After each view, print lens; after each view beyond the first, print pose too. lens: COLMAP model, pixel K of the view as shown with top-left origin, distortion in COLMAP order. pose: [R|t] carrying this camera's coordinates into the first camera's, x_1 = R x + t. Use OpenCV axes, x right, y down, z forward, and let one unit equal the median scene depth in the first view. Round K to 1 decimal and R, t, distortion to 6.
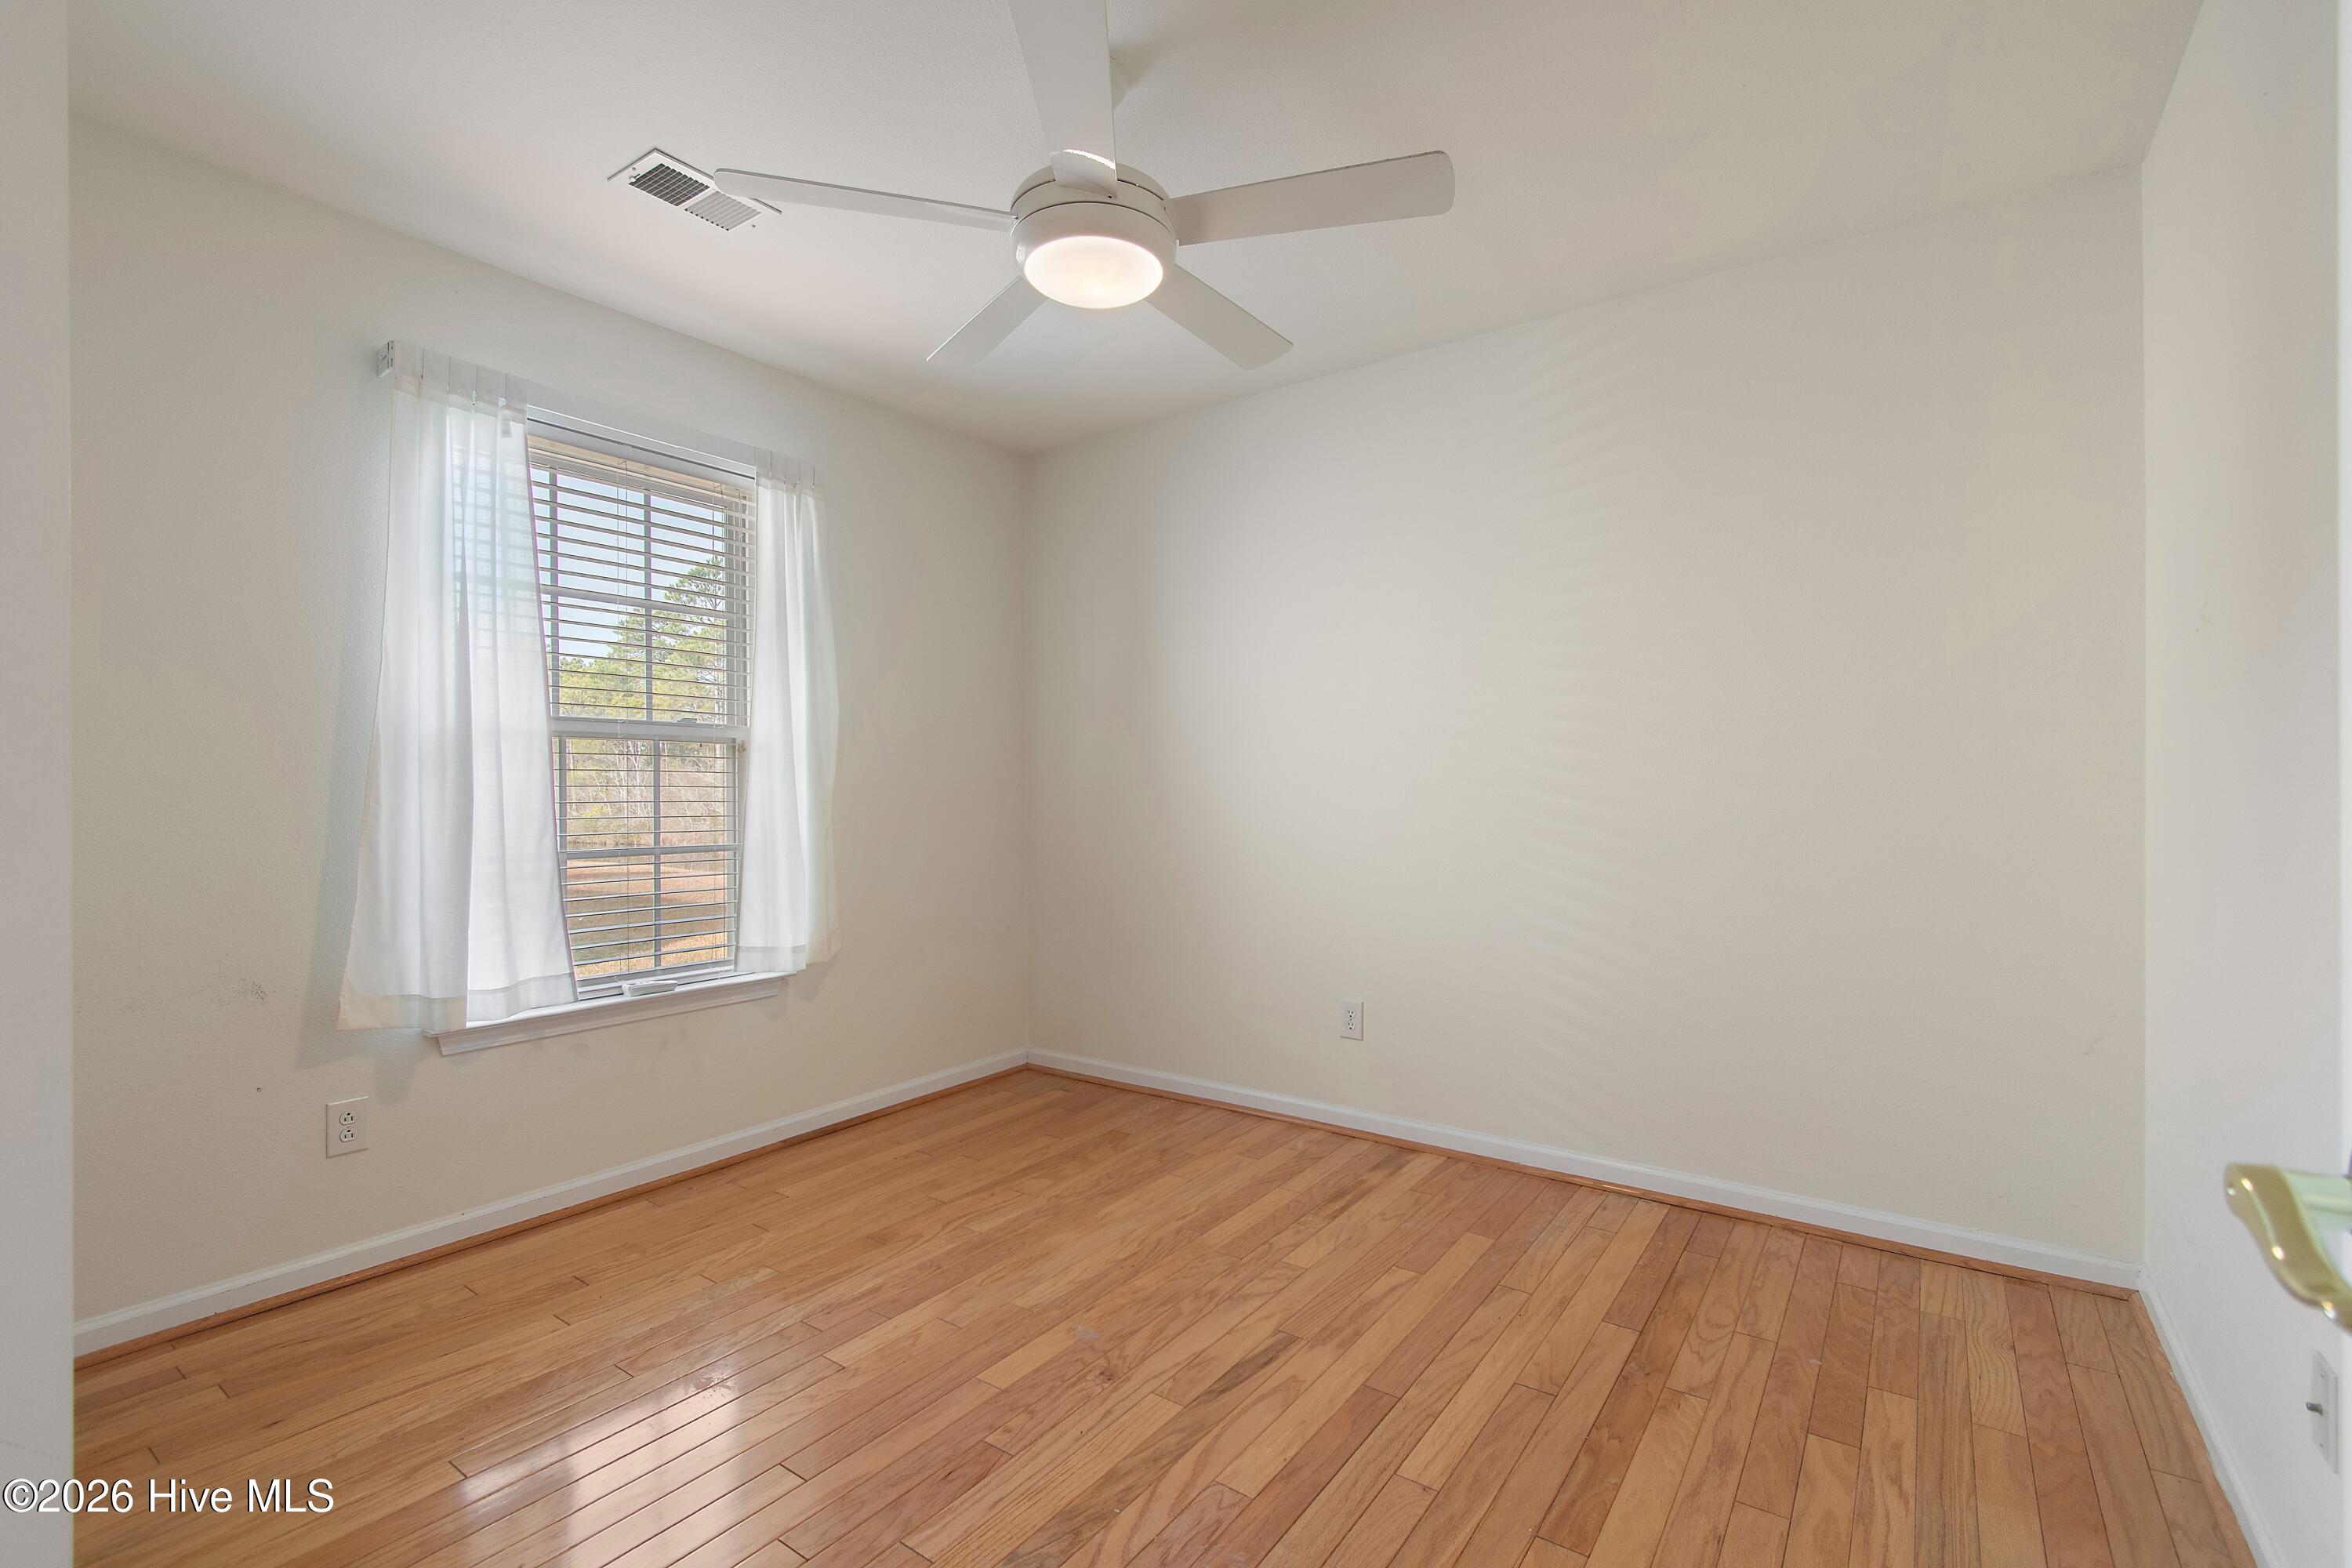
lens RADIAL K [[1045.8, 0, 1179.8], [0, 1045.8, 785.3], [0, 0, 1]] dist [0.003819, 0.000141]
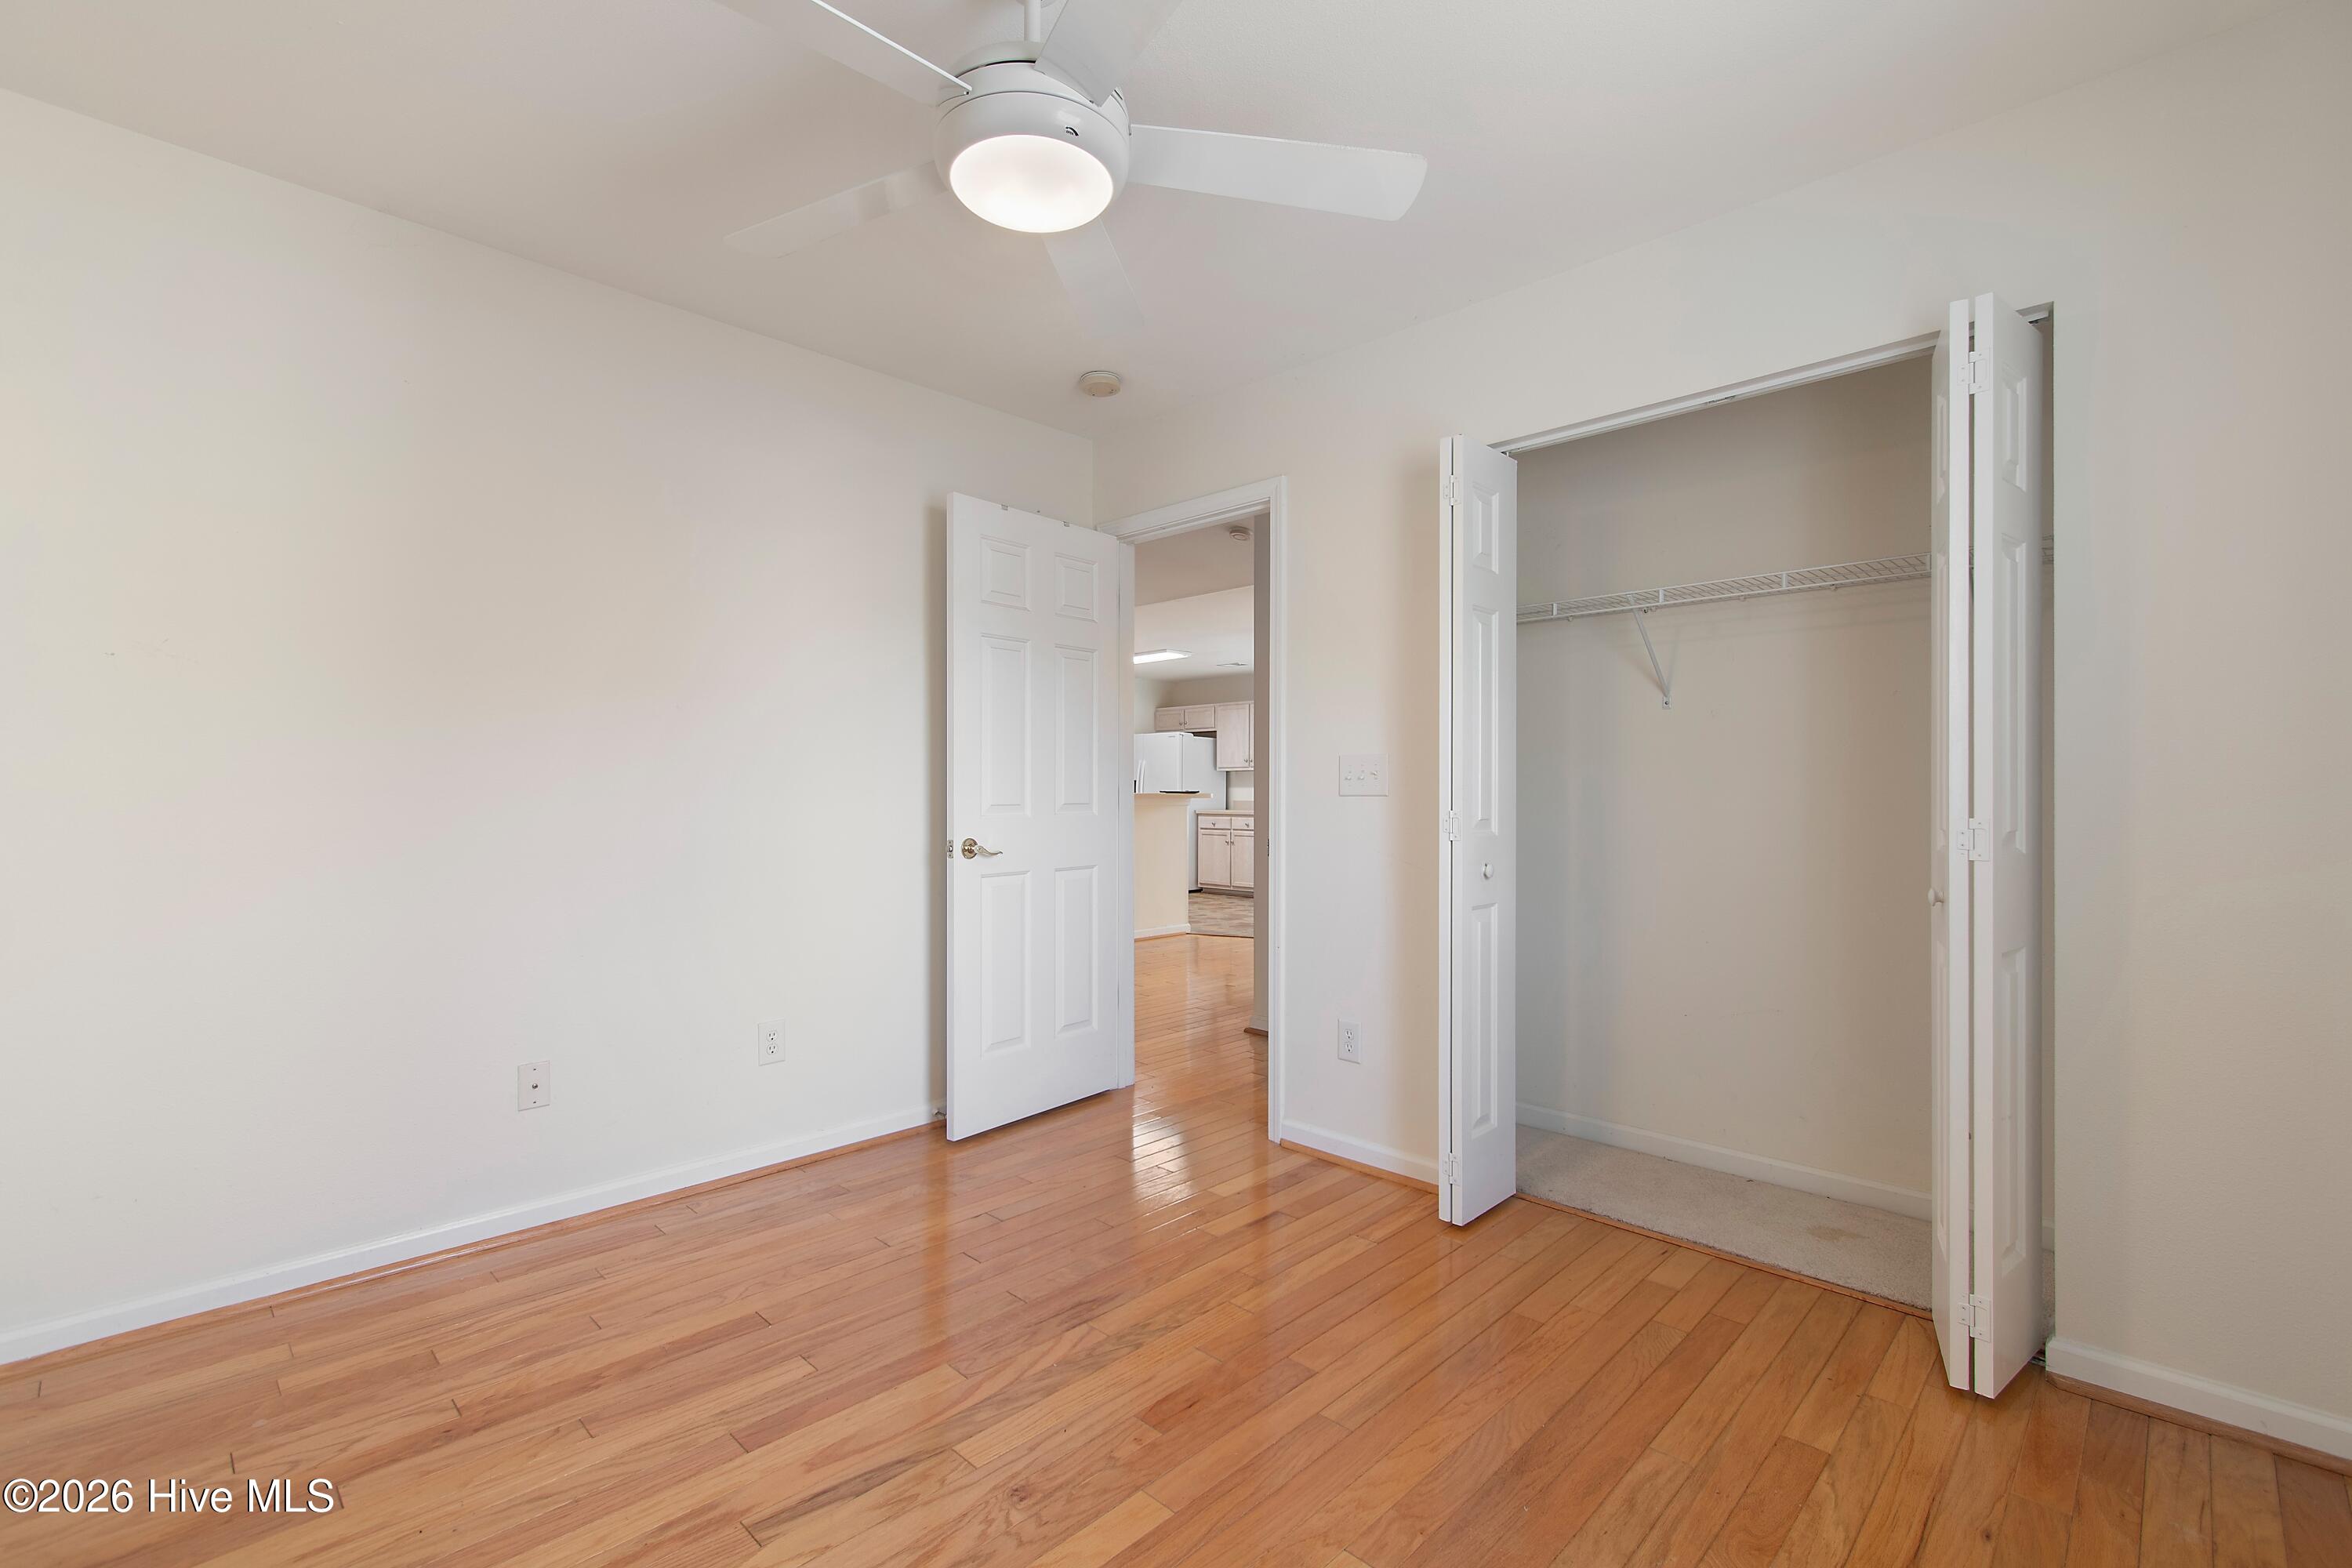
lens RADIAL K [[1045.8, 0, 1183.7], [0, 1045.8, 792.9], [0, 0, 1]] dist [0.003819, 0.000141]
pose [[-0.989314, 0.000315, 0.145800, -0.358126], [0.001039, 0.999988, 0.004889, 0.000917], [-0.145797, 0.004989, -0.989302, 2.001670]]
